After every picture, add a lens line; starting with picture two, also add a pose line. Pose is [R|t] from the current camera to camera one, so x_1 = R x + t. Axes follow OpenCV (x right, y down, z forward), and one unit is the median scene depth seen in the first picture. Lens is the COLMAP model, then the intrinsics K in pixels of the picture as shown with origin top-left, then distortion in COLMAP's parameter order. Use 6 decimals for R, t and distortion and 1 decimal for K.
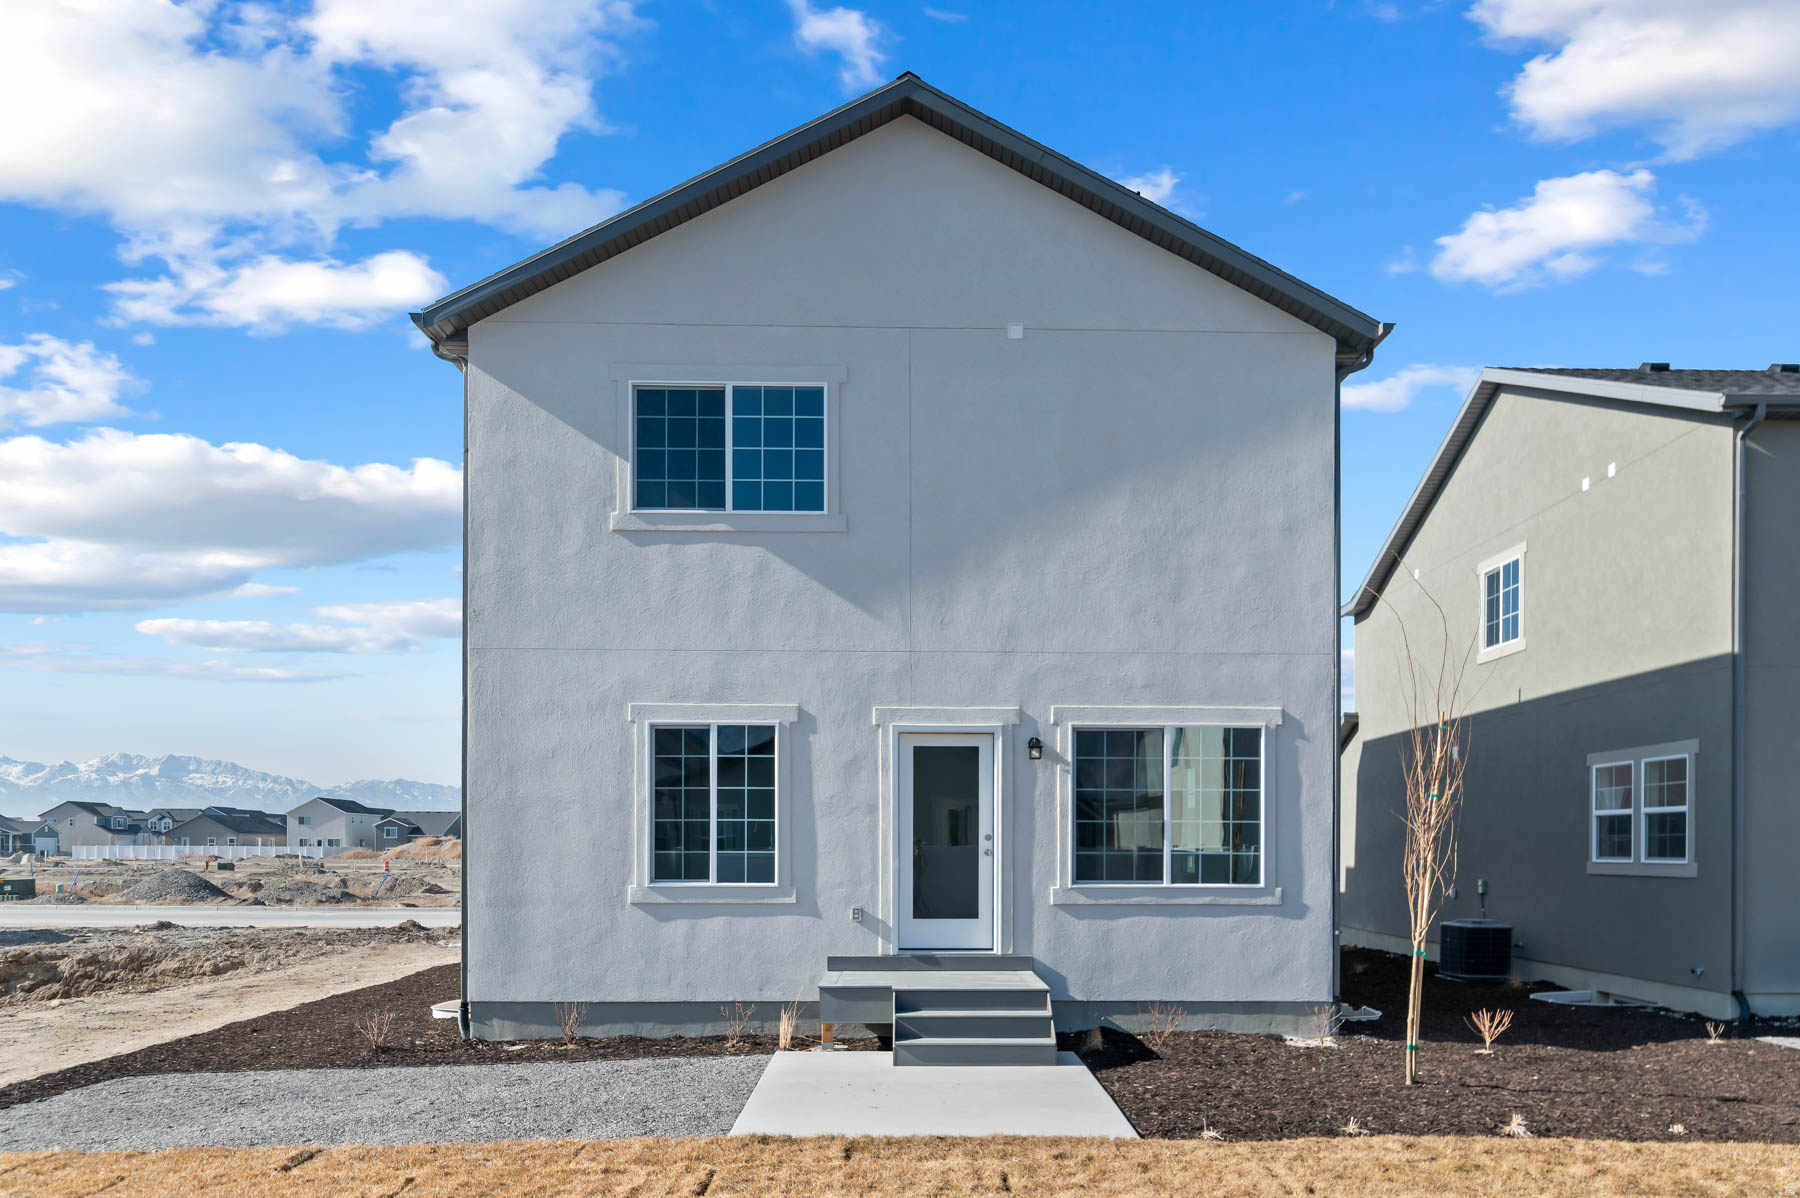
lens RADIAL K [[1232.5, 0, 909.0], [0, 1232.5, 632.4], [0, 0, 1]] dist [0.005132, -0.000757]
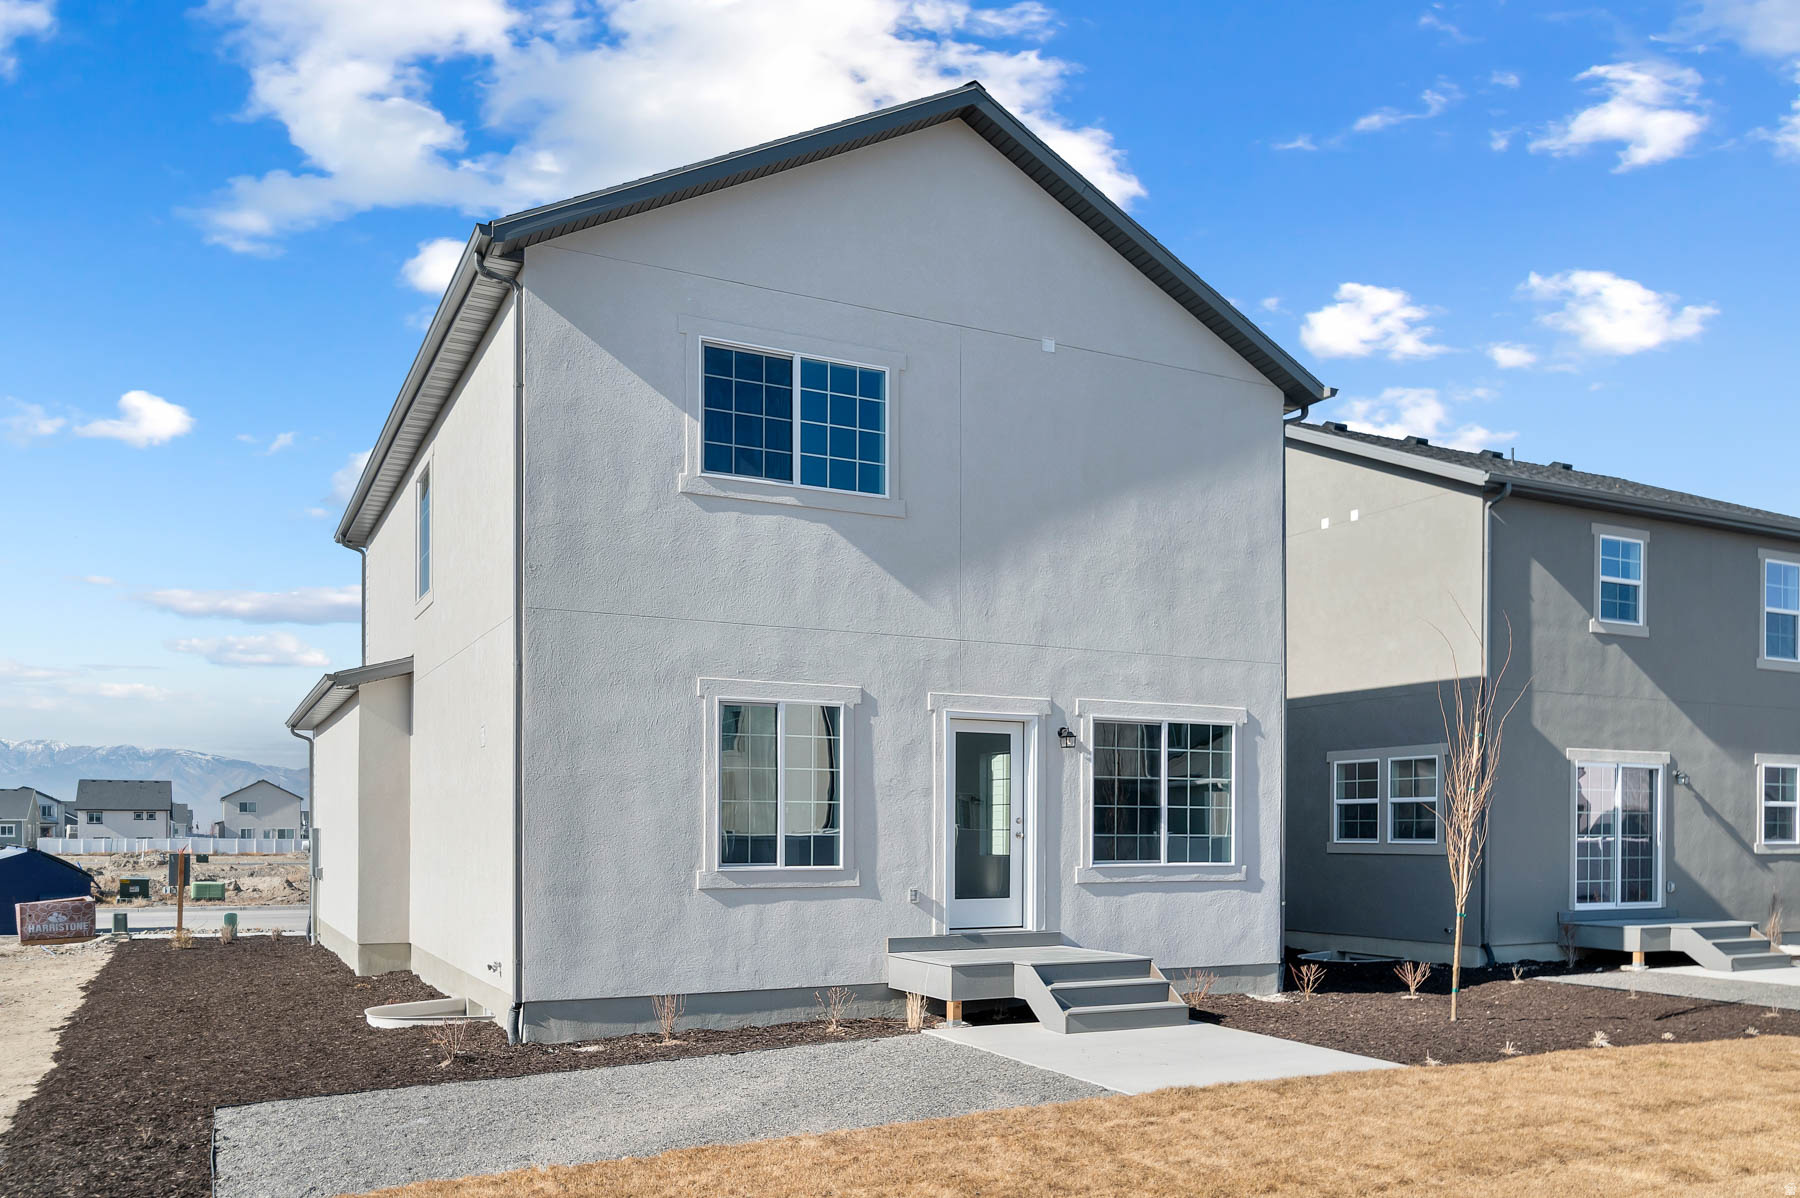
lens RADIAL K [[1339.5, 0, 899.9], [0, 1339.5, 574.7], [0, 0, 1]] dist [0.003413, 0.001389]
pose [[0.906003, 0.080173, 0.415608, -0.519242], [-0.073464, 0.996780, -0.032135, 0.000747], [-0.416847, -0.001418, 0.908976, -0.000329]]
